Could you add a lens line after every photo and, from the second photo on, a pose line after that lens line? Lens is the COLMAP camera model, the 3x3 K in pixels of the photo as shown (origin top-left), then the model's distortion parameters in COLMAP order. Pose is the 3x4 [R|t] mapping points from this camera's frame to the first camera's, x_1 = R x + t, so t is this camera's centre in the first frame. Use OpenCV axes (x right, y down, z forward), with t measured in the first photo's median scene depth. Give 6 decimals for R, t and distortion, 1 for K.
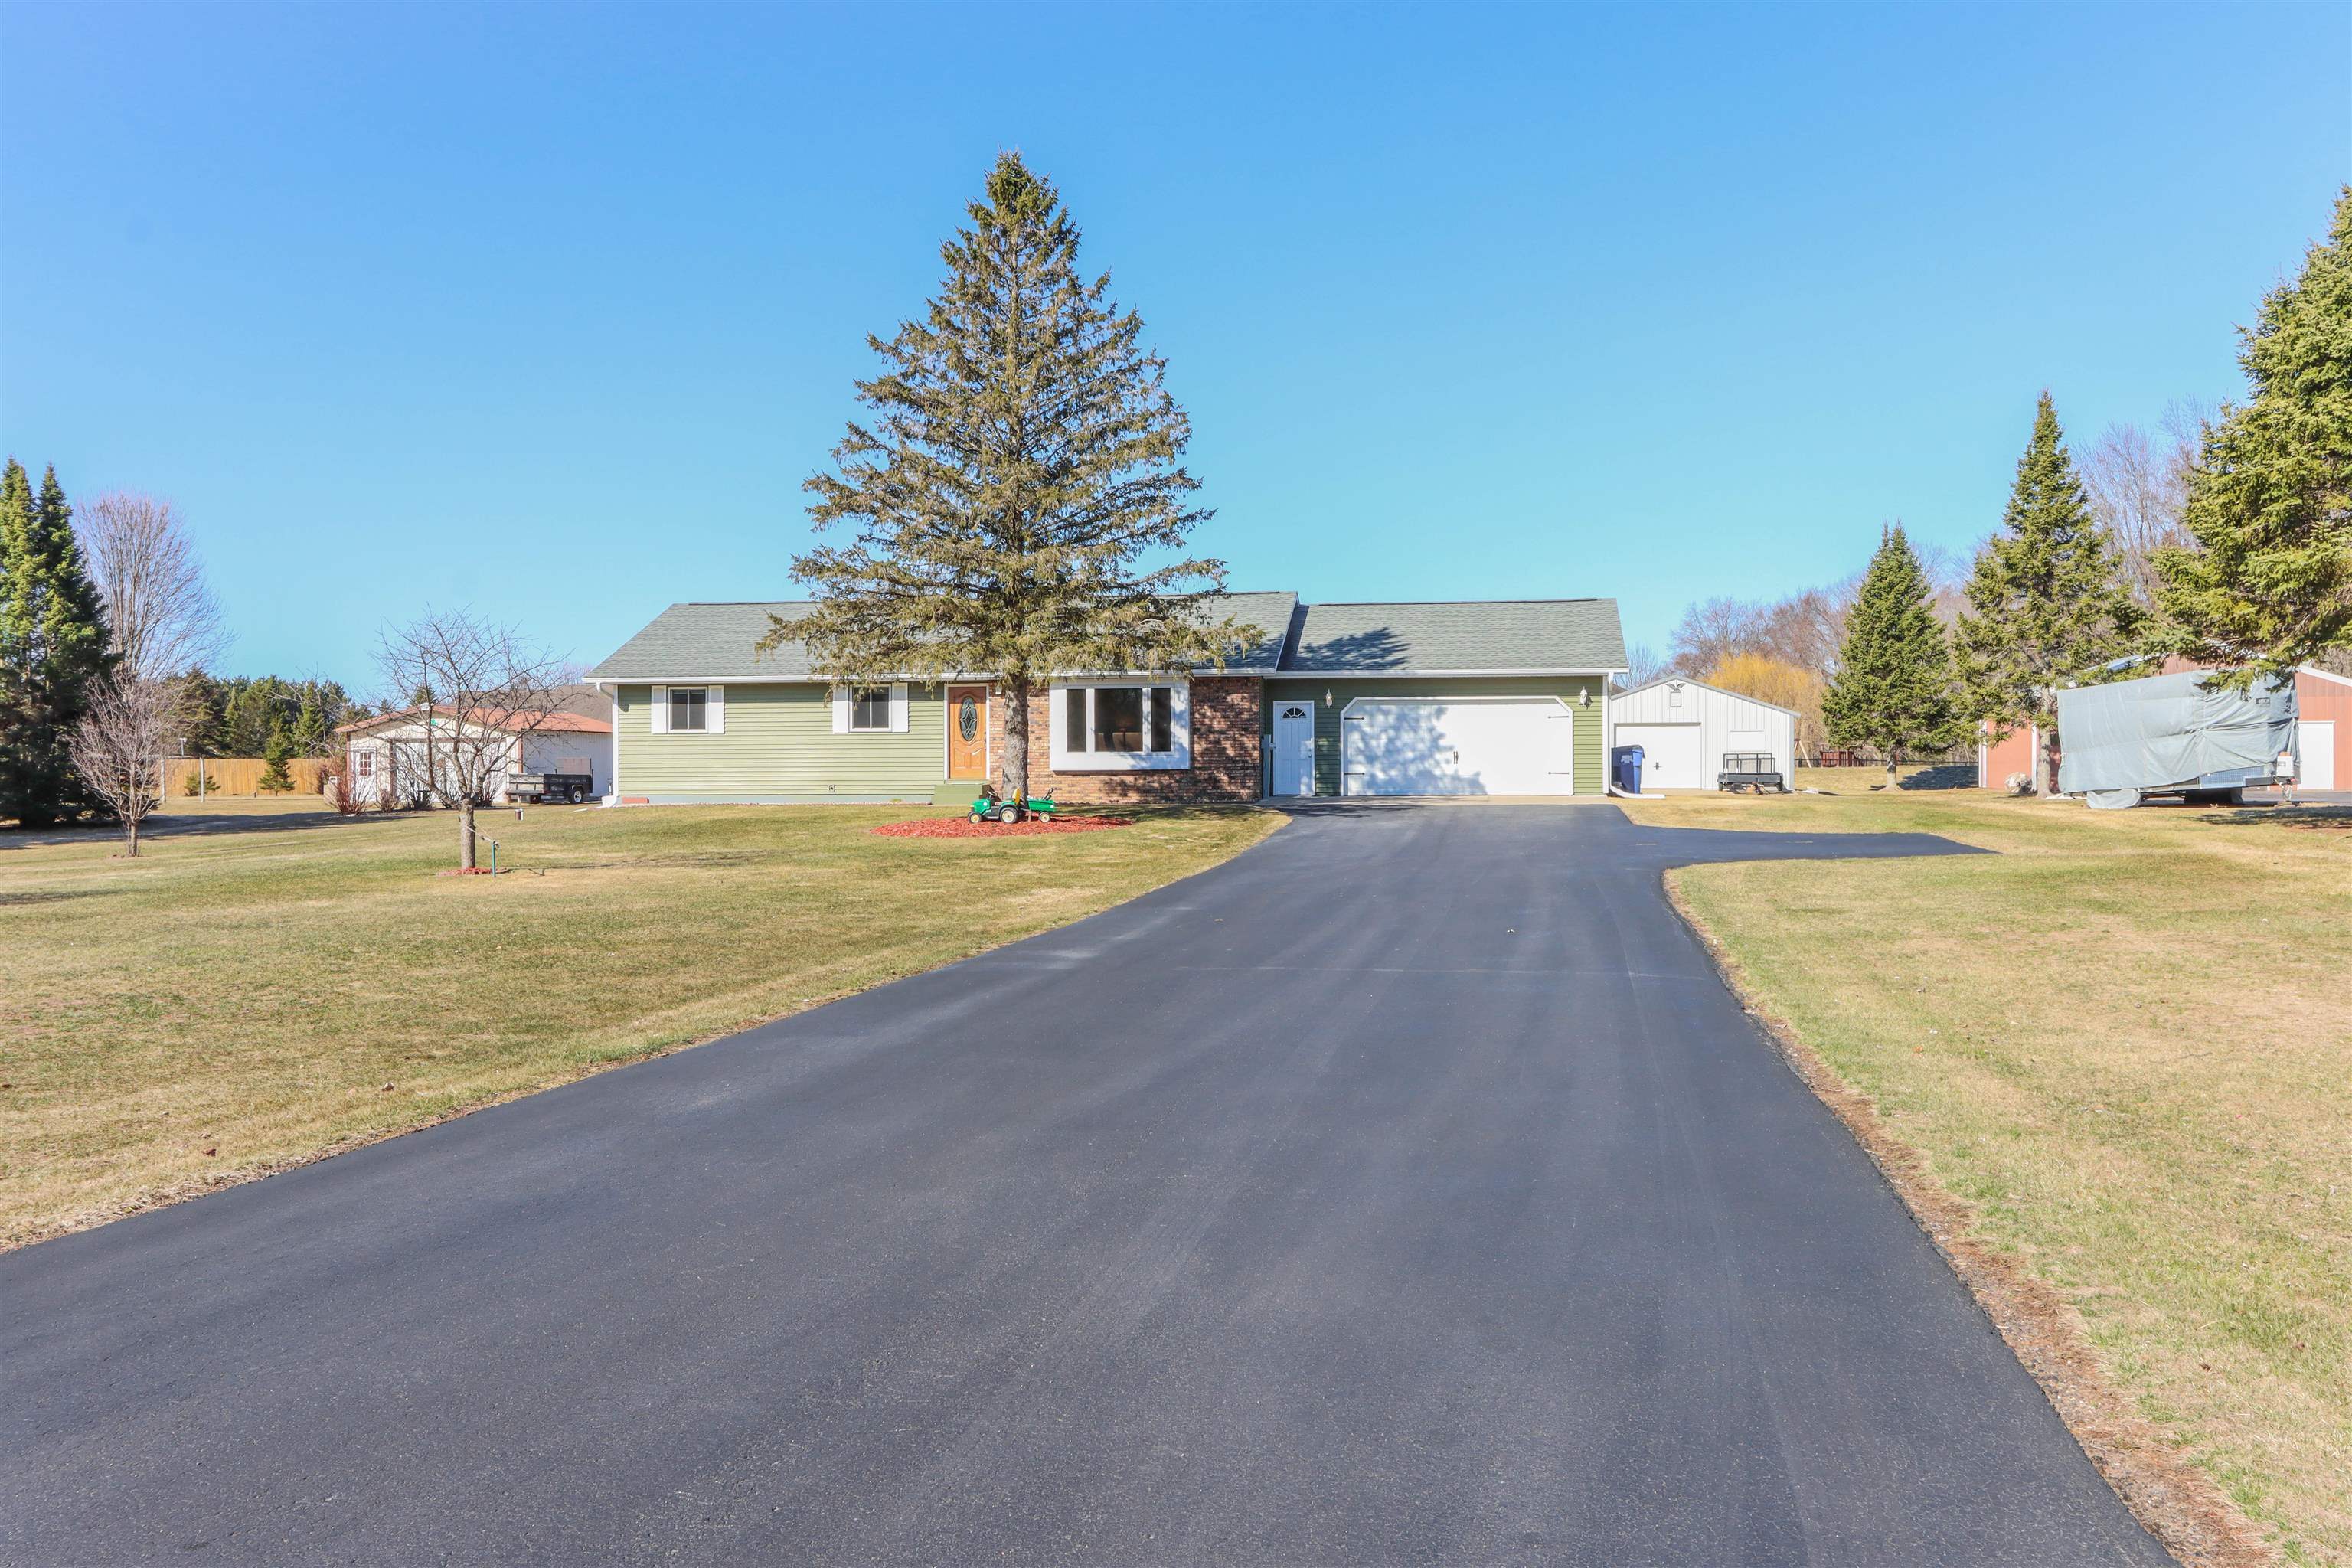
lens RADIAL K [[2035.3, 0, 1178.3], [0, 2035.3, 779.9], [0, 0, 1]] dist [-0.006895, -0.006606]
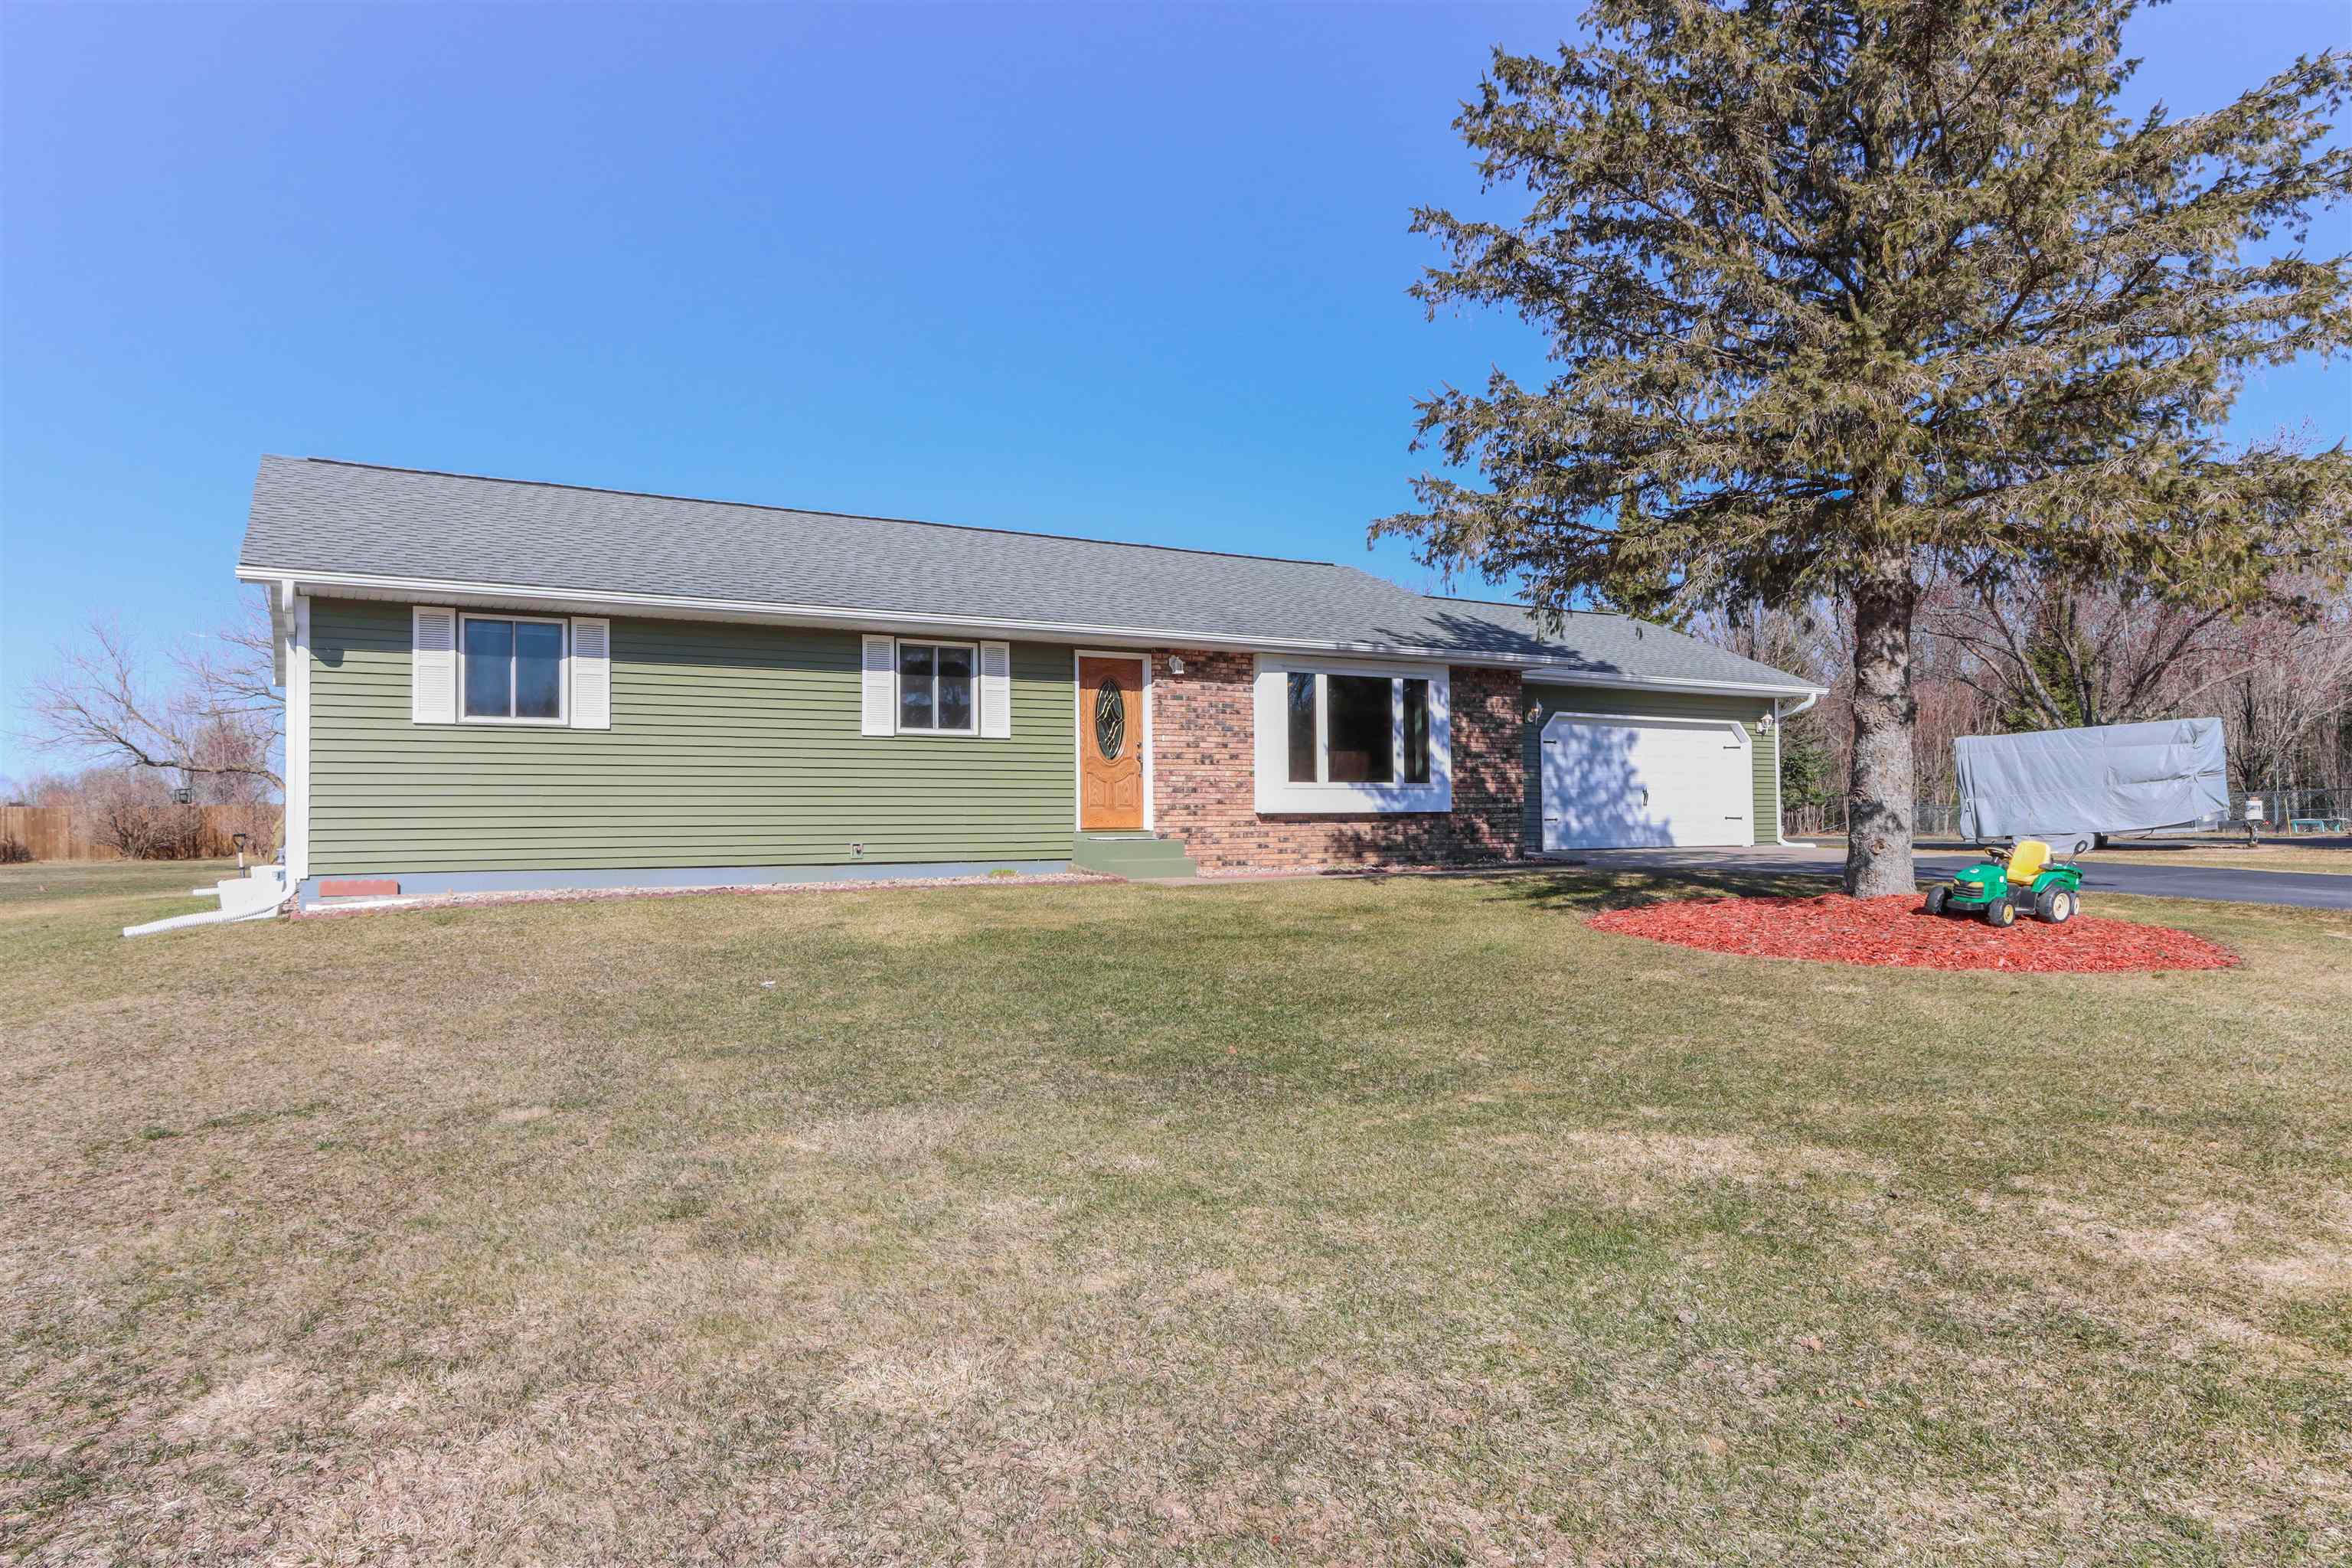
lens RADIAL K [[1484.1, 0, 1167.3], [0, 1484.1, 784.3], [0, 0, 1]] dist [-0.008171, -0.003141]
pose [[0.759091, 0.017264, 0.650755, -0.348487], [0.009199, 0.999264, -0.037240, 0.001810], [-0.650919, 0.034255, 0.758374, 0.702655]]
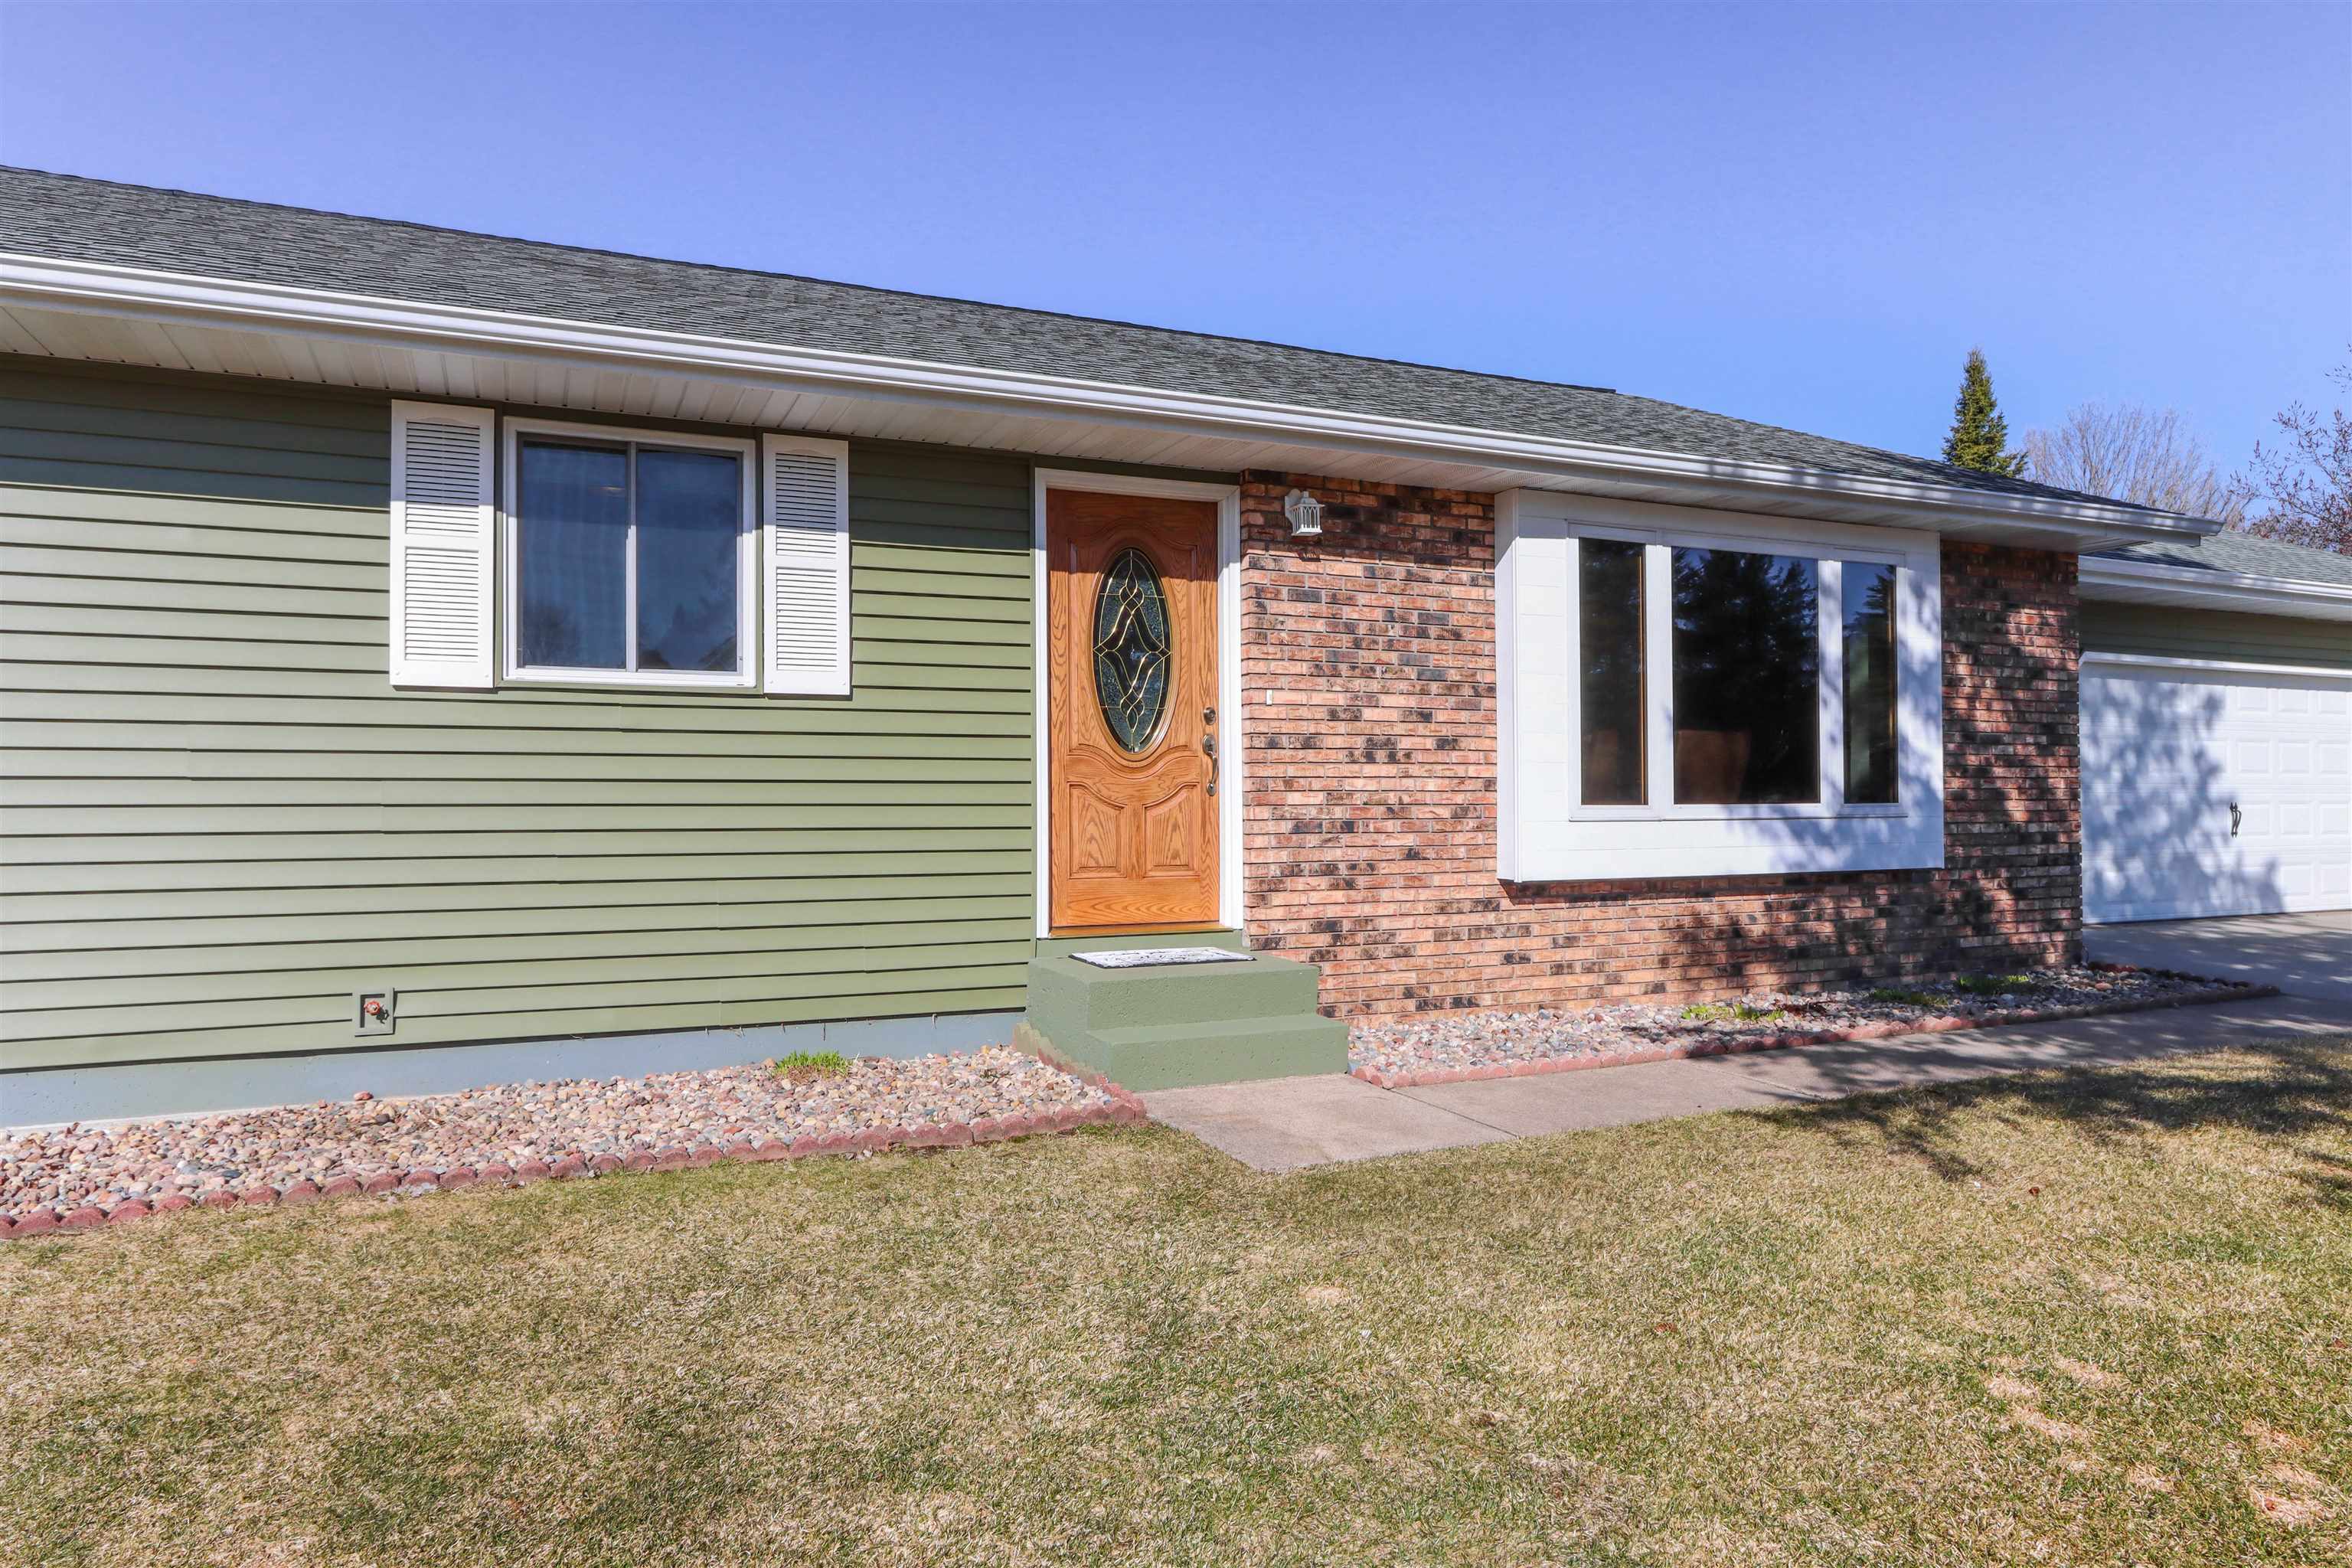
lens RADIAL K [[1484.1, 0, 1172.6], [0, 1484.1, 796.0], [0, 0, 1]] dist [-0.008171, -0.003141]
pose [[0.830916, 0.008186, 0.556338, -0.187516], [0.004187, 0.999771, -0.020964, -0.011587], [-0.556382, 0.019748, 0.830692, 0.878693]]
